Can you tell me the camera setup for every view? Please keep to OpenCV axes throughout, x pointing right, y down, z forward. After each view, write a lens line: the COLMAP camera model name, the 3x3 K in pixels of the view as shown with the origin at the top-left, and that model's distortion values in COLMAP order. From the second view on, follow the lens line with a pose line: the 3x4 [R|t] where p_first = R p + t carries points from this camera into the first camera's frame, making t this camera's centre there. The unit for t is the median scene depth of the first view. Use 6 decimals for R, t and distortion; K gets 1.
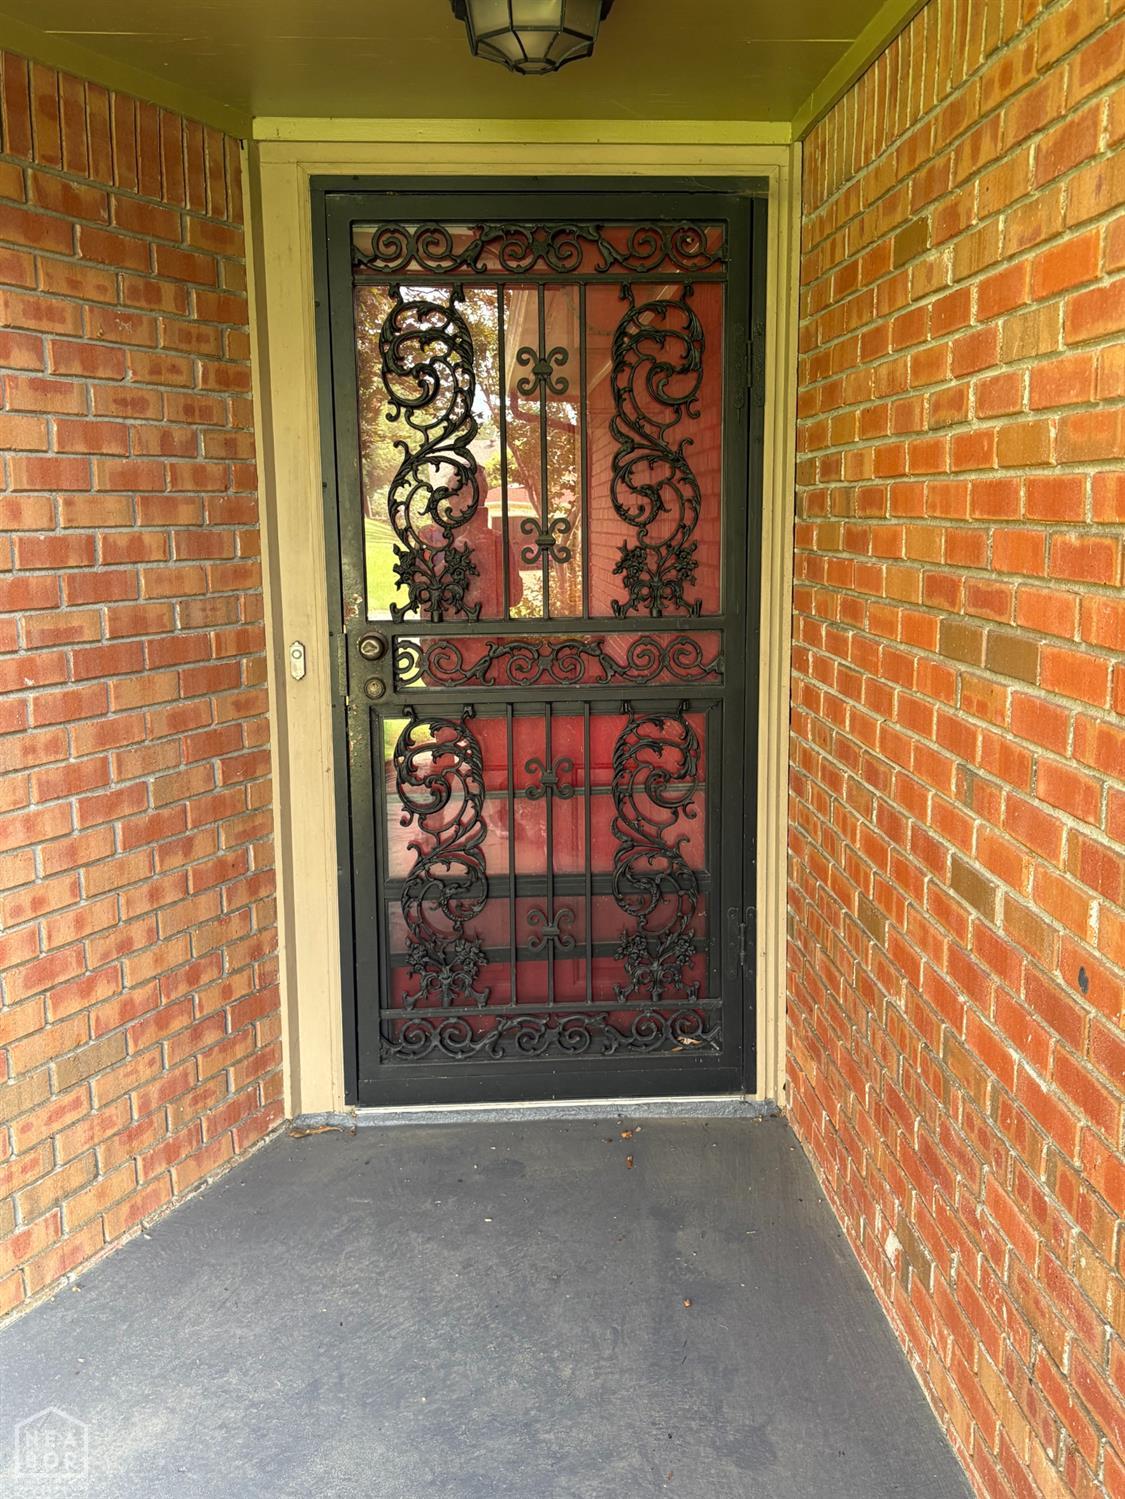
lens RADIAL K [[1441.9, 0, 564.4], [0, 1441.9, 751.7], [0, 0, 1]] dist [0.046794, 0.000000]
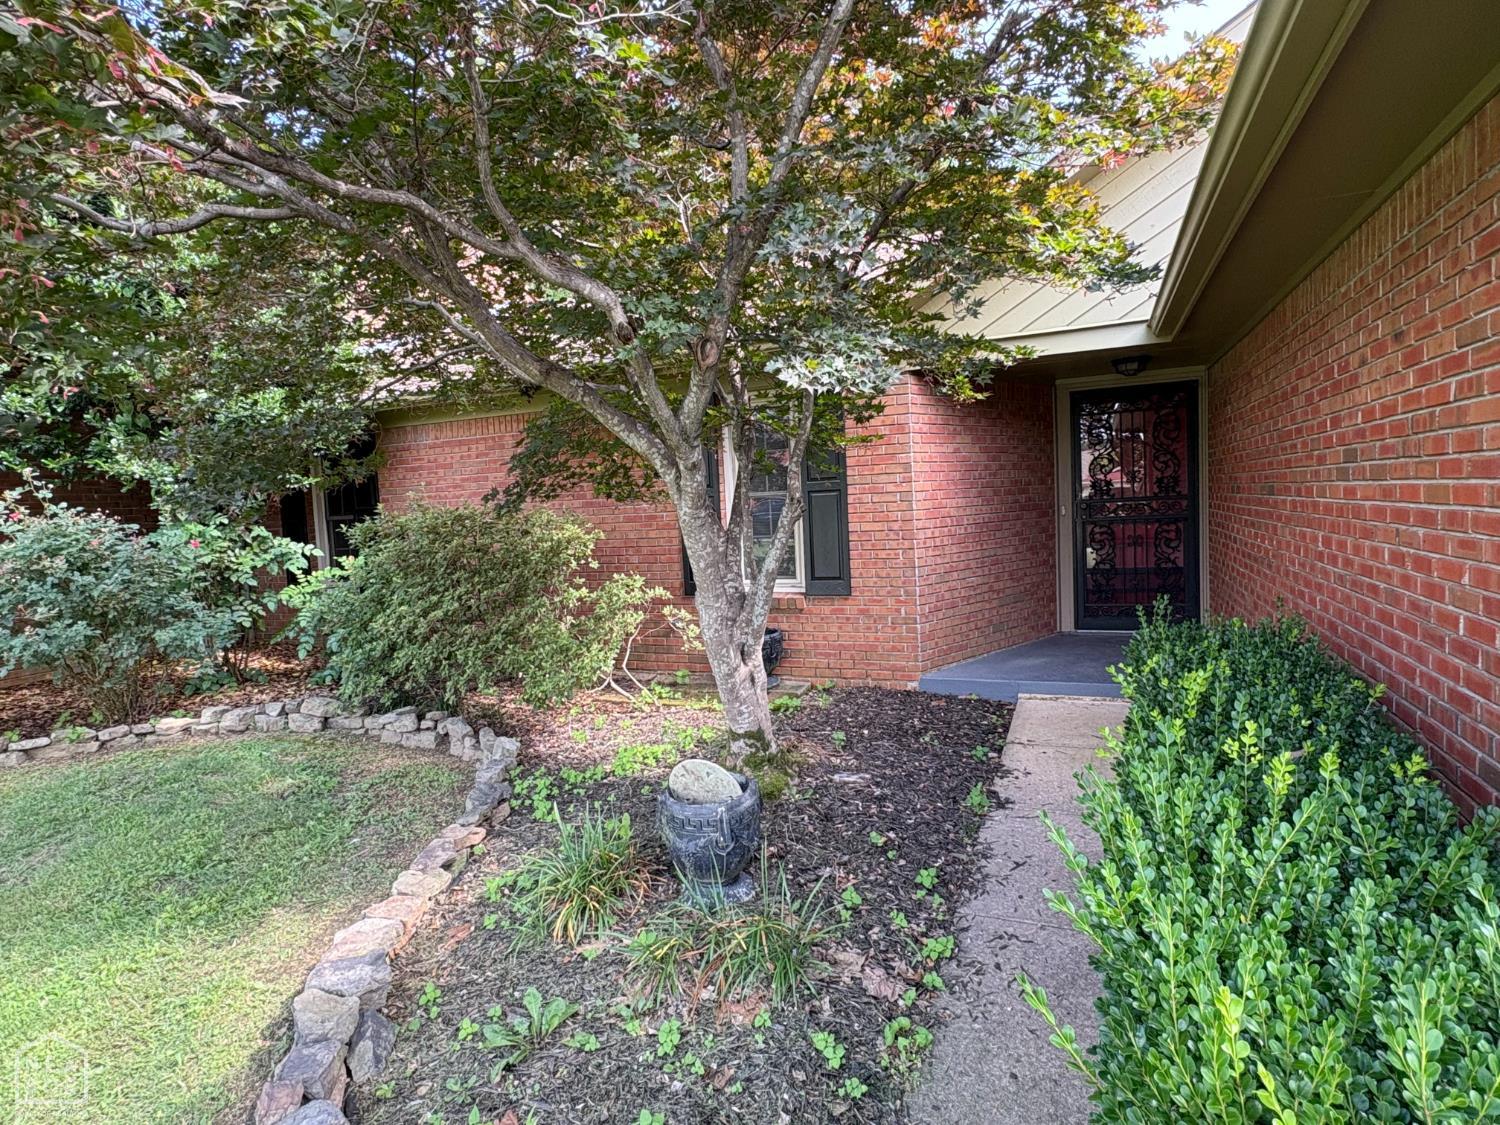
lens RADIAL K [[786.6, 0, 750.2], [0, 786.6, 567.5], [0, 0, 1]] dist [0.005377, 0.000427]
pose [[0.872836, 0.000650, -0.488013, 0.115841], [-0.026820, 0.998552, -0.046638, 0.209088], [0.487276, 0.053796, 0.871590, -1.248883]]
